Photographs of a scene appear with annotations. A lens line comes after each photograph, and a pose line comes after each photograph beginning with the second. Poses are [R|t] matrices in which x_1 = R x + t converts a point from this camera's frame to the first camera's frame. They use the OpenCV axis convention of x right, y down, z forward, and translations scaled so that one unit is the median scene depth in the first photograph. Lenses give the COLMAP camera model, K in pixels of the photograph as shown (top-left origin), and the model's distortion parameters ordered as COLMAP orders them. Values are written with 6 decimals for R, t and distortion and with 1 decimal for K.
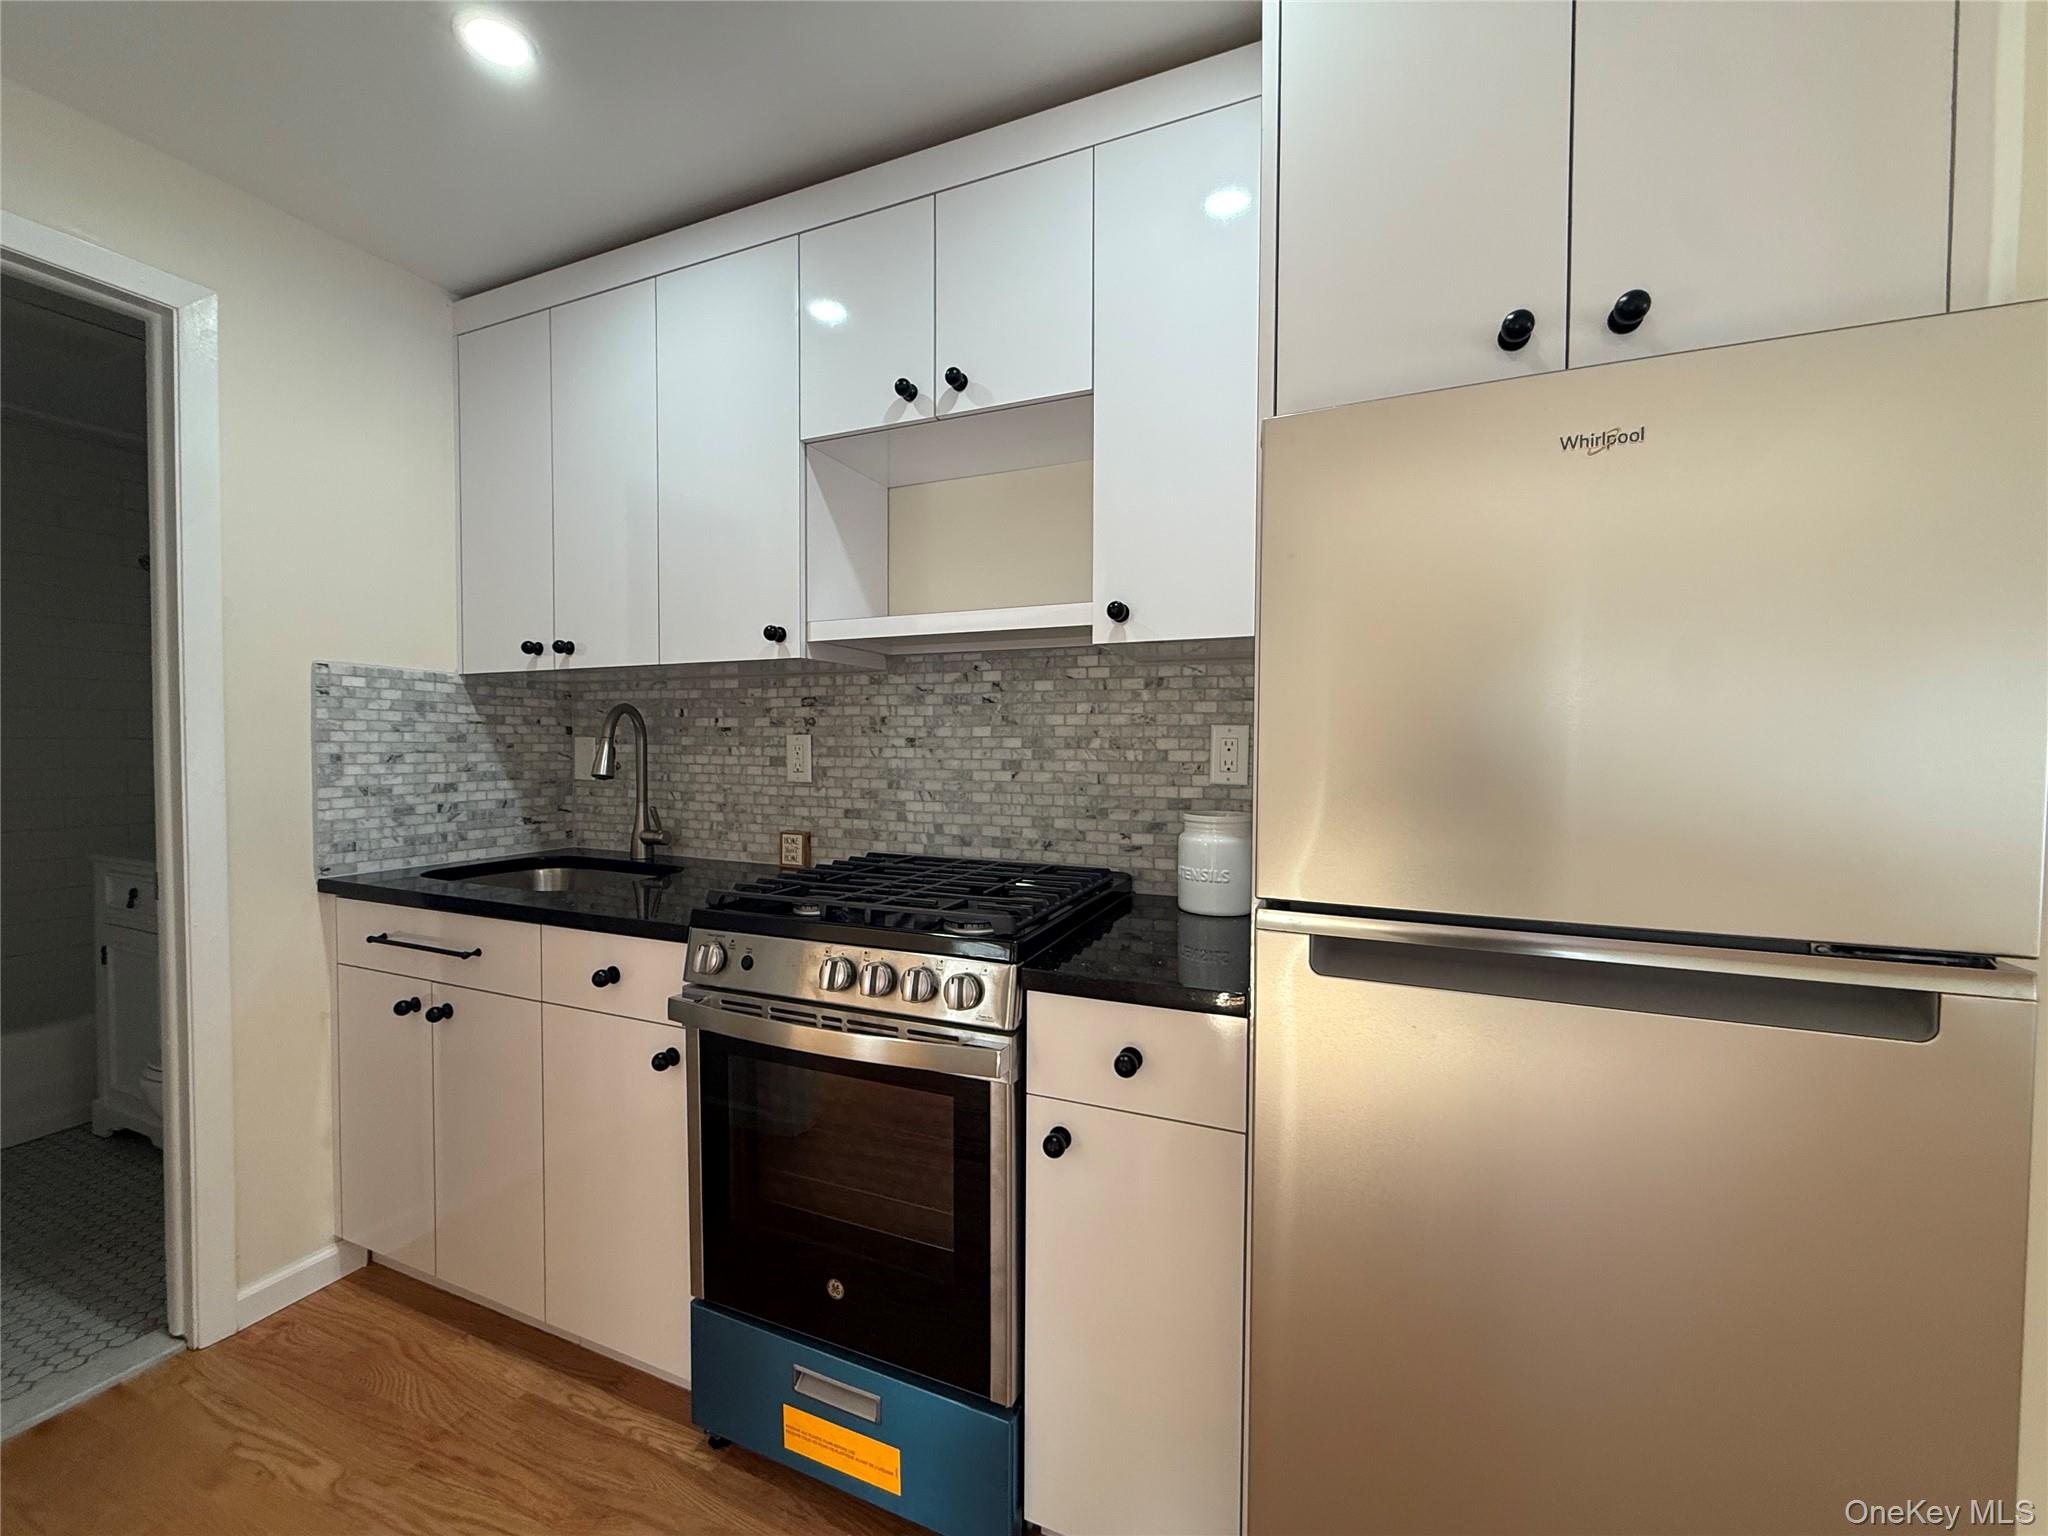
lens RADIAL K [[818.3, 0, 1024.0], [0, 818.3, 768.0], [0, 0, 1]] dist [-0.001507, -0.000064]
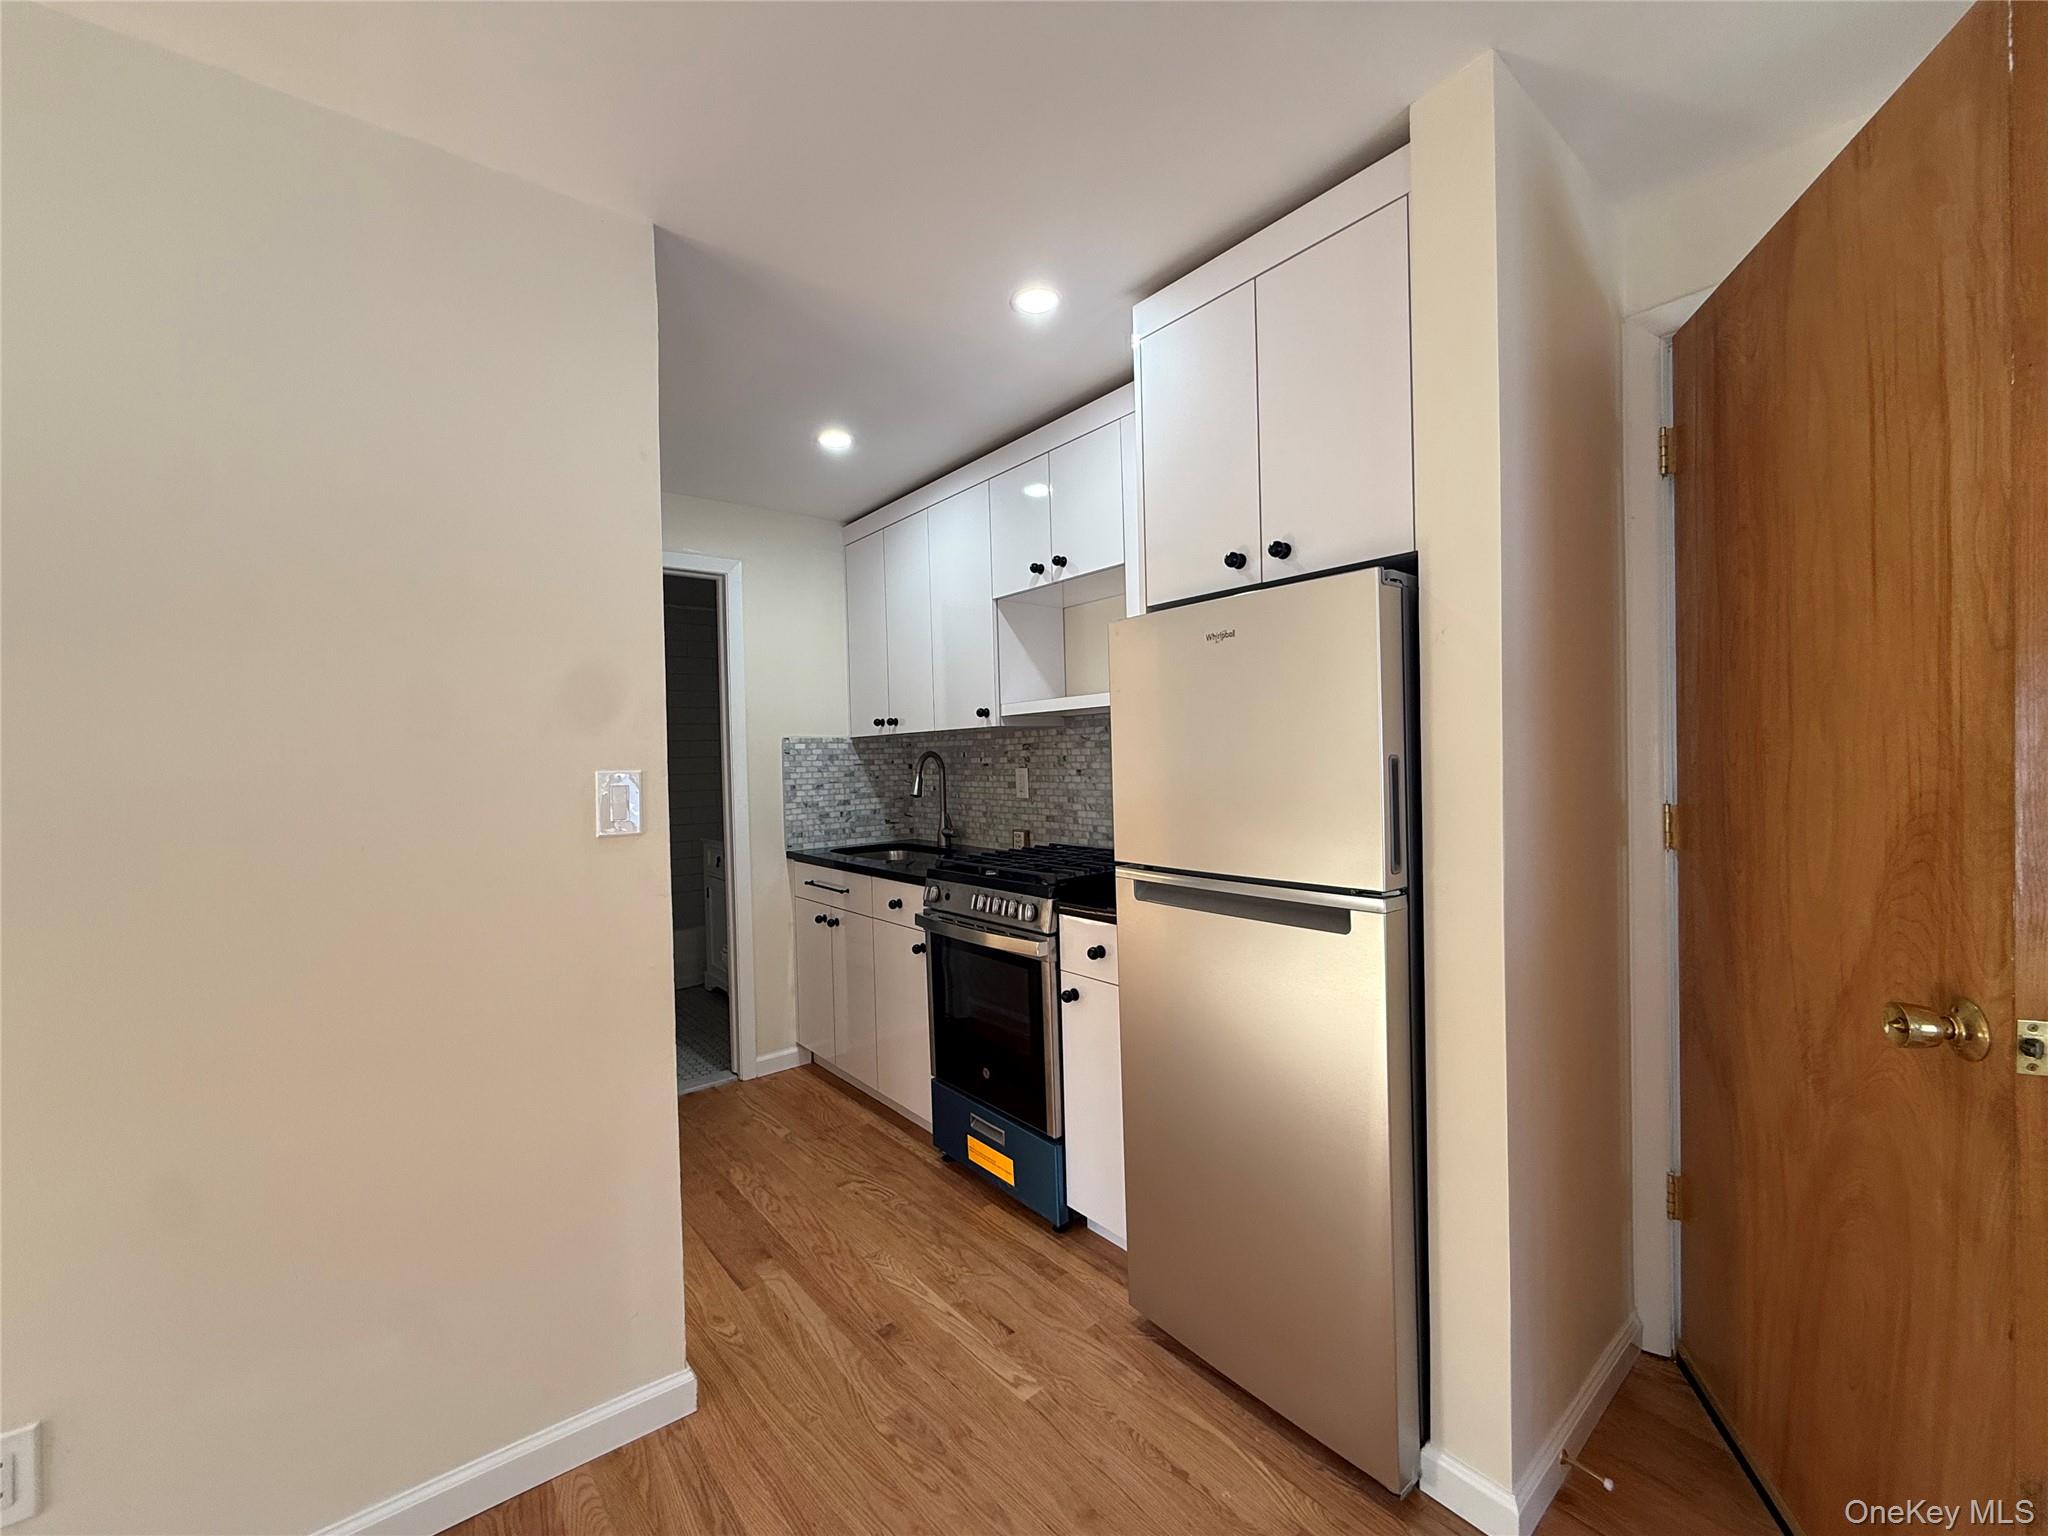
lens RADIAL K [[818.3, 0, 1024.0], [0, 818.3, 768.0], [0, 0, 1]] dist [-0.001507, -0.000064]
pose [[0.887579, -0.022405, -0.460110, 0.475194], [0.018704, 0.999746, -0.012601, -0.022004], [0.460276, 0.002578, 0.887772, -0.409041]]
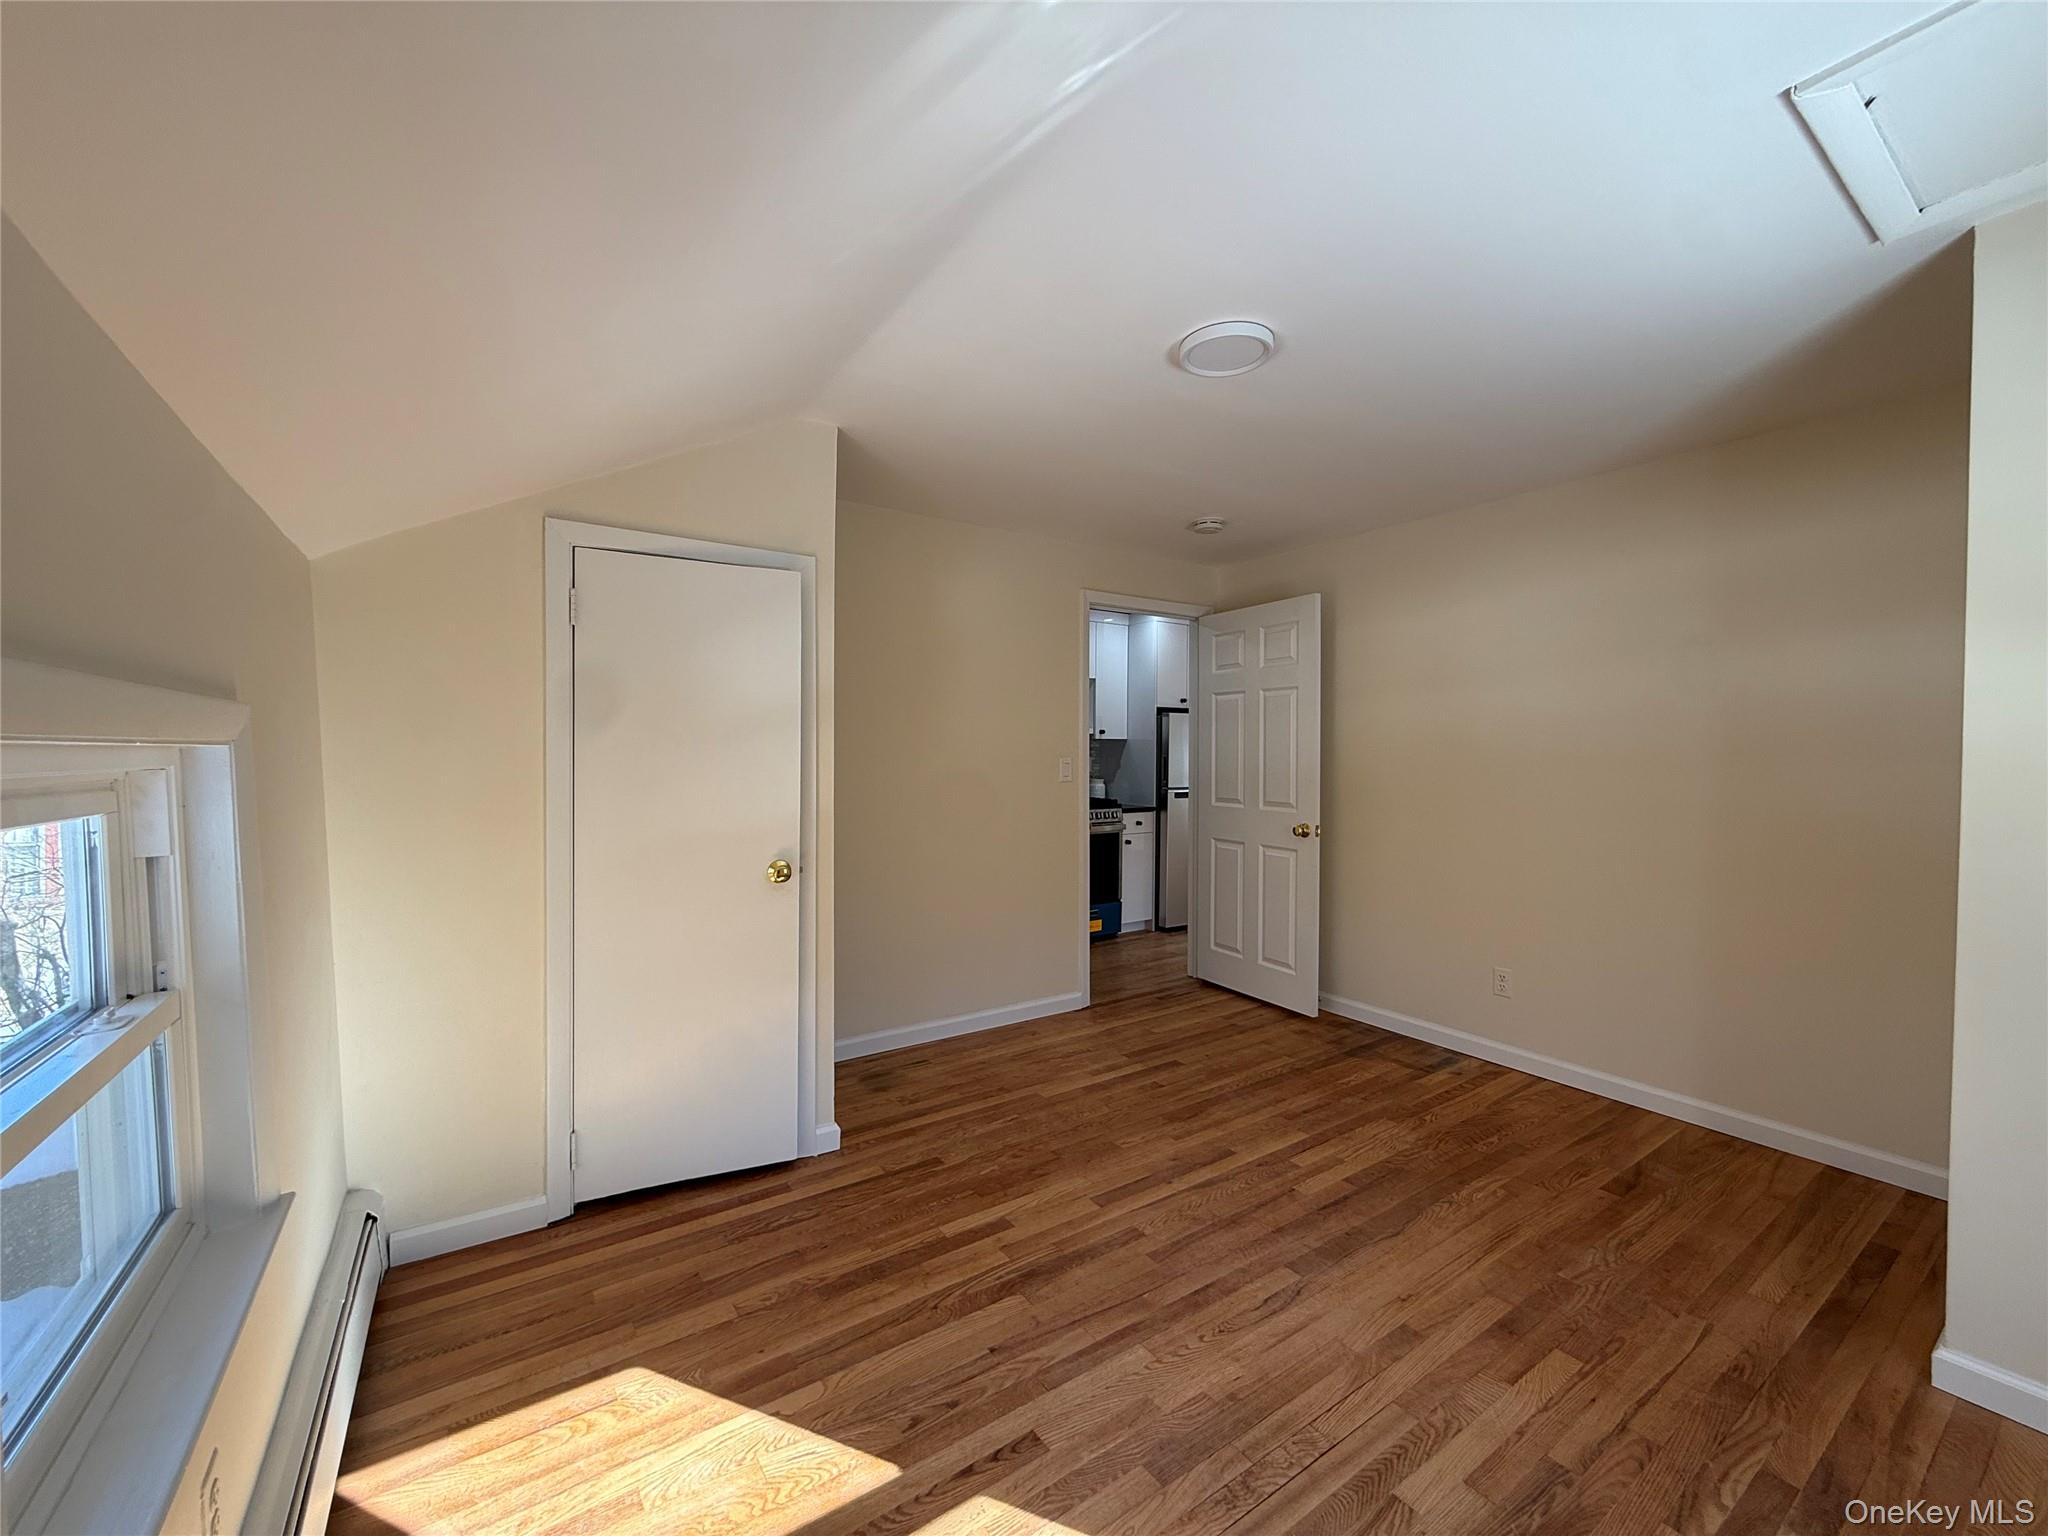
lens RADIAL K [[818.3, 0, 1024.0], [0, 818.3, 768.0], [0, 0, 1]] dist [-0.001507, -0.000064]
pose [[0.540772, -0.018465, 0.840967, -2.652805], [0.022614, 0.999717, 0.007409, -0.029949], [-0.840865, 0.015011, 0.541036, -0.696075]]
